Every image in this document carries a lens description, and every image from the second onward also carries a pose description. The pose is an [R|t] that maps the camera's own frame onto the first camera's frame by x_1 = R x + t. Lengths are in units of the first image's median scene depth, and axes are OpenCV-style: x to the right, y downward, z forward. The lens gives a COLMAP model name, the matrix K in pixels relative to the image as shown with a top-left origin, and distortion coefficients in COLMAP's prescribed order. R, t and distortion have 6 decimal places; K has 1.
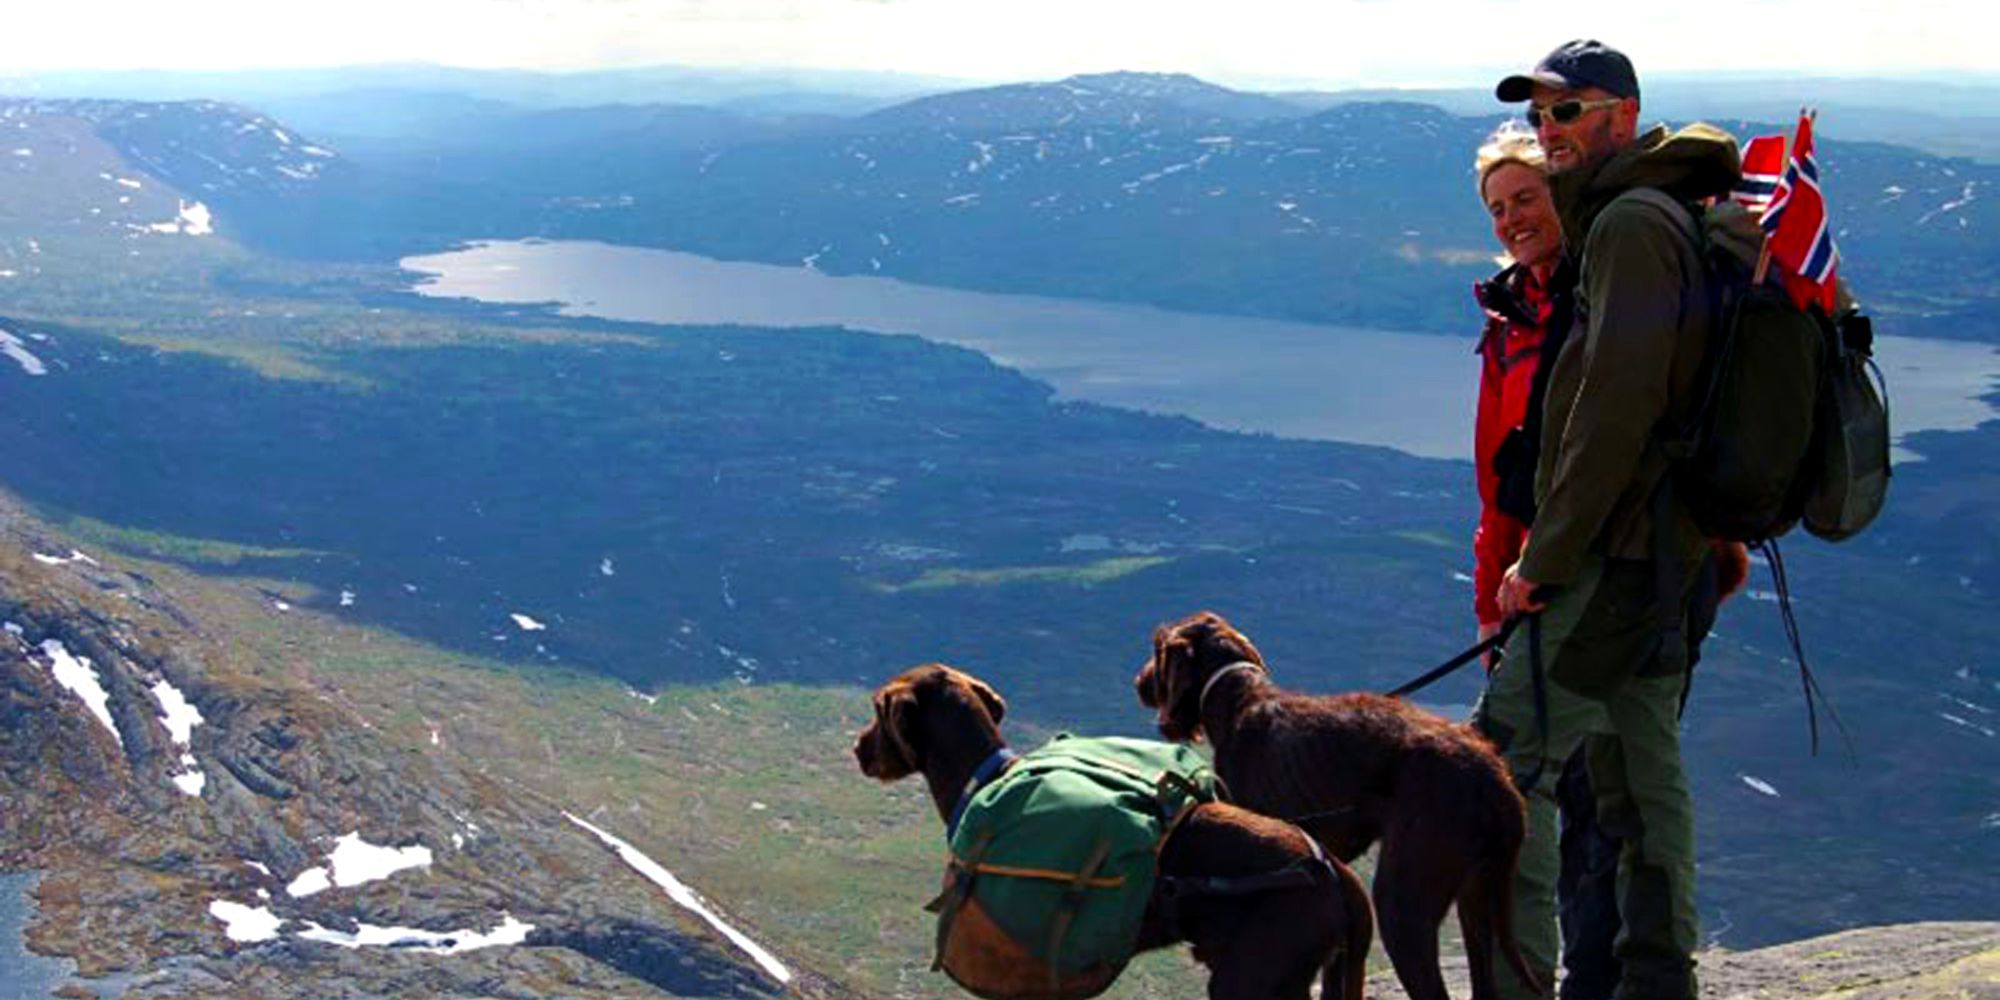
lens RADIAL K [[12151.9, 0, 1006.9], [0, 12151.9, 500.7], [0, 0, 1]] dist [2.757442, 0.000000]
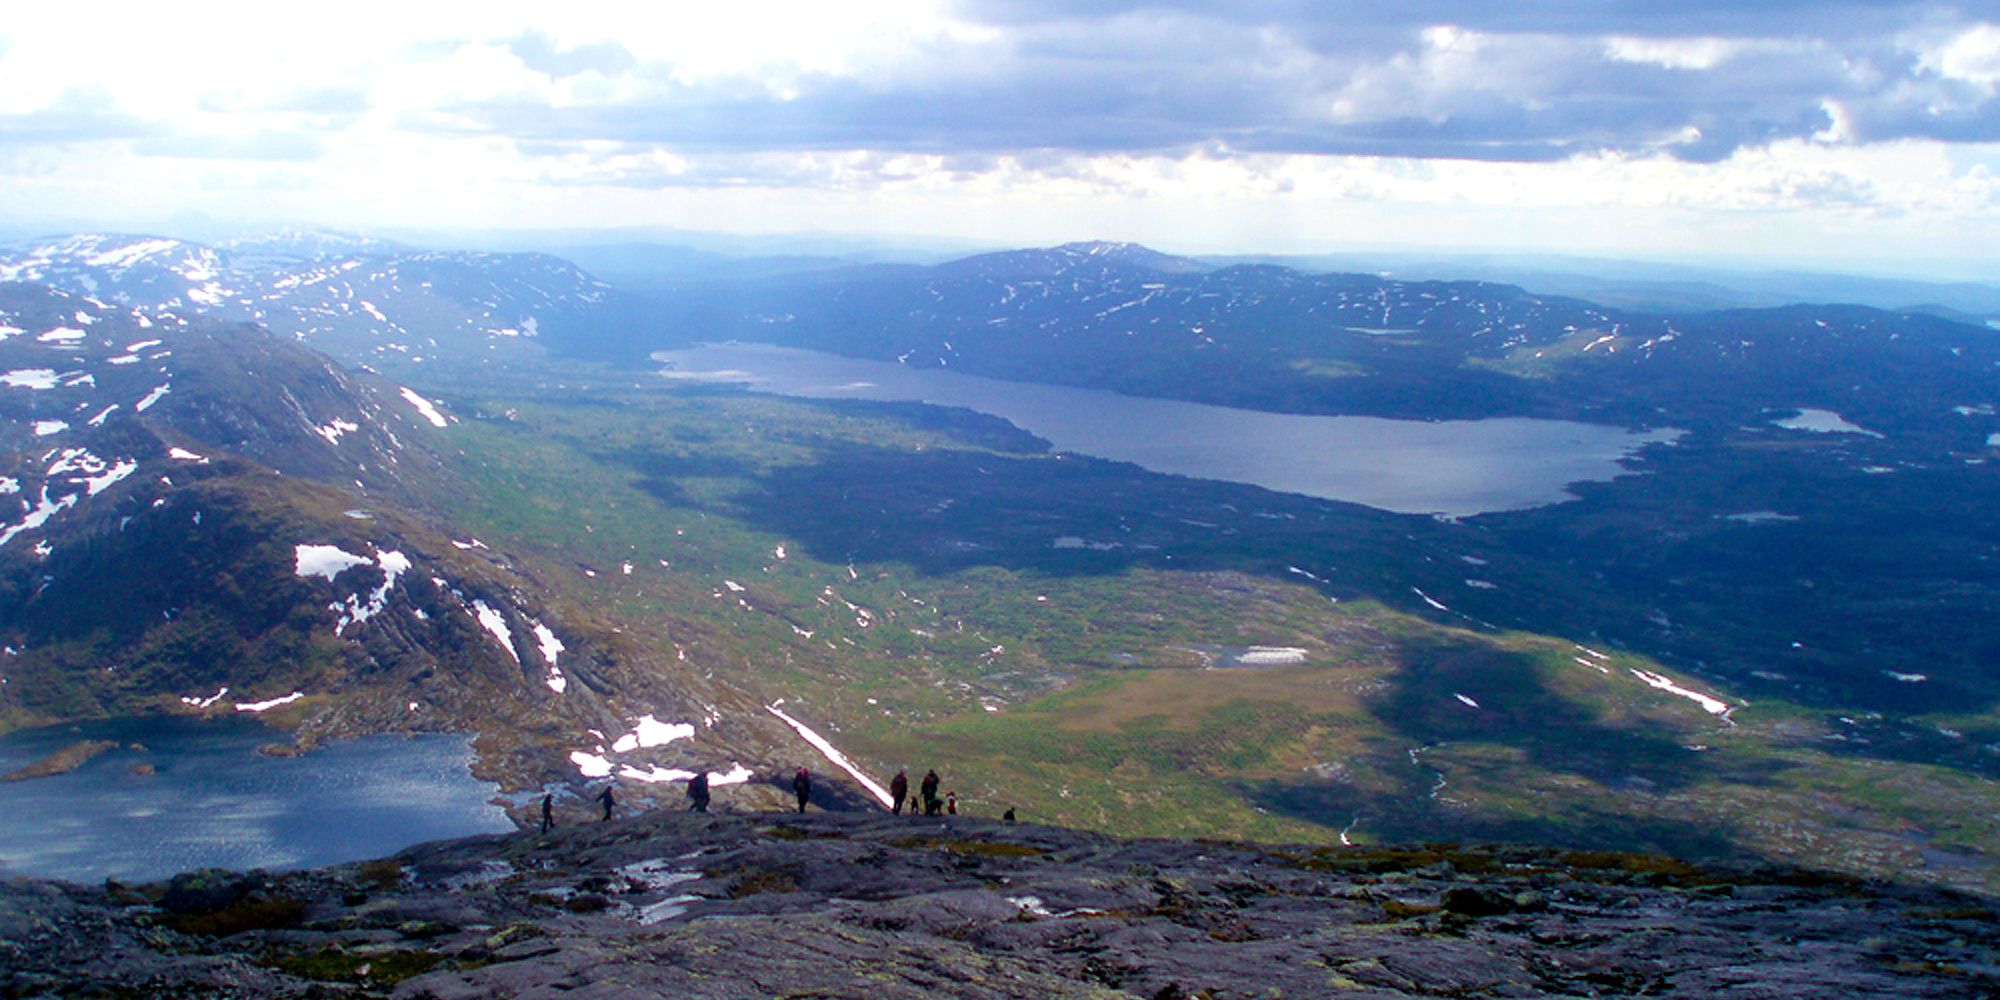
lens RADIAL K [[12151.9, 0, 995.3], [0, 12151.9, 499.9], [0, 0, 1]] dist [2.757442, 0.000000]
pose [[0.999722, 0.023467, 0.002306, -0.008410], [-0.023504, 0.999574, 0.017298, -0.034761], [-0.001899, -0.017347, 0.999848, -0.735855]]
